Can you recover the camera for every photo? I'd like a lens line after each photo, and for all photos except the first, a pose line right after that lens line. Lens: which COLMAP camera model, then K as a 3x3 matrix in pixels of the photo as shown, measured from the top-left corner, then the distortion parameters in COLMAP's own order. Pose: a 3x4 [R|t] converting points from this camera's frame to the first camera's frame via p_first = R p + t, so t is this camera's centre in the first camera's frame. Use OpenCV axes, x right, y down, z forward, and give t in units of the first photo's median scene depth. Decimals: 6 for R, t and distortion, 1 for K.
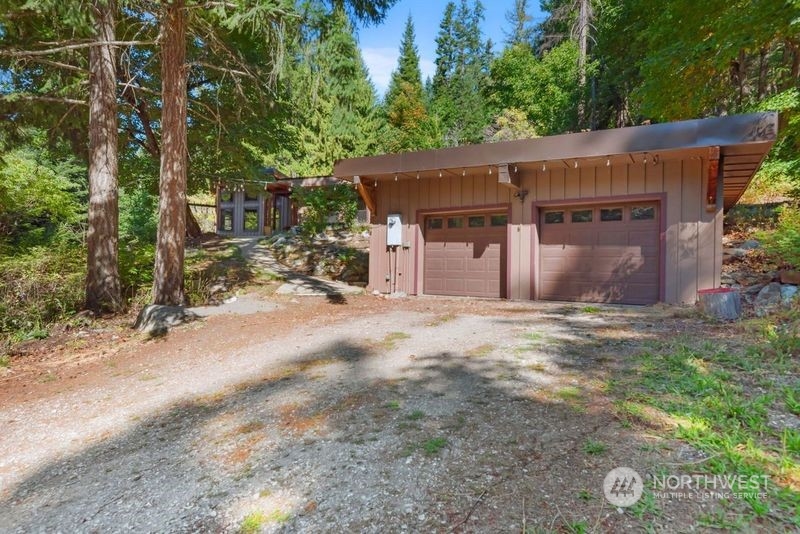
lens RADIAL K [[356.5, 0, 399.2], [0, 356.5, 268.4], [0, 0, 1]] dist [-0.000393, 0.000064]
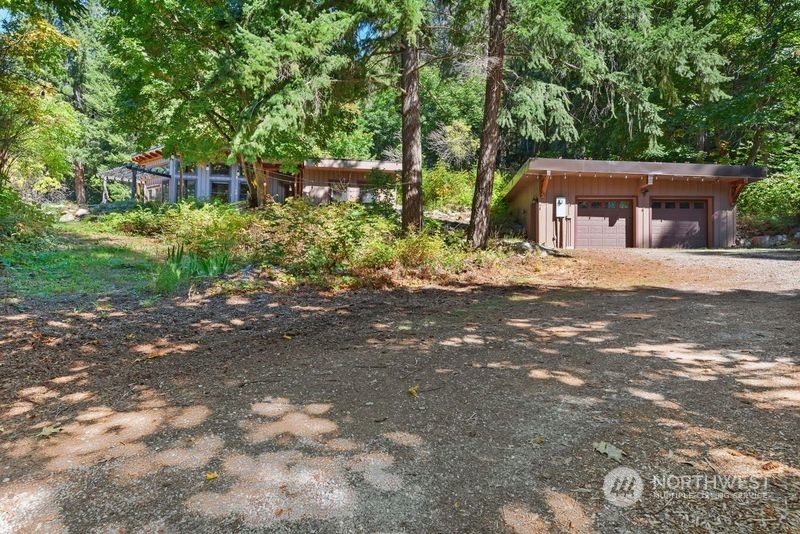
lens RADIAL K [[356.5, 0, 399.2], [0, 356.5, 268.4], [0, 0, 1]] dist [-0.000393, 0.000064]
pose [[0.928082, 0.000905, 0.372375, -1.404204], [-0.008665, 0.999779, 0.019167, 0.152533], [-0.372275, -0.021016, 0.927885, -0.218946]]
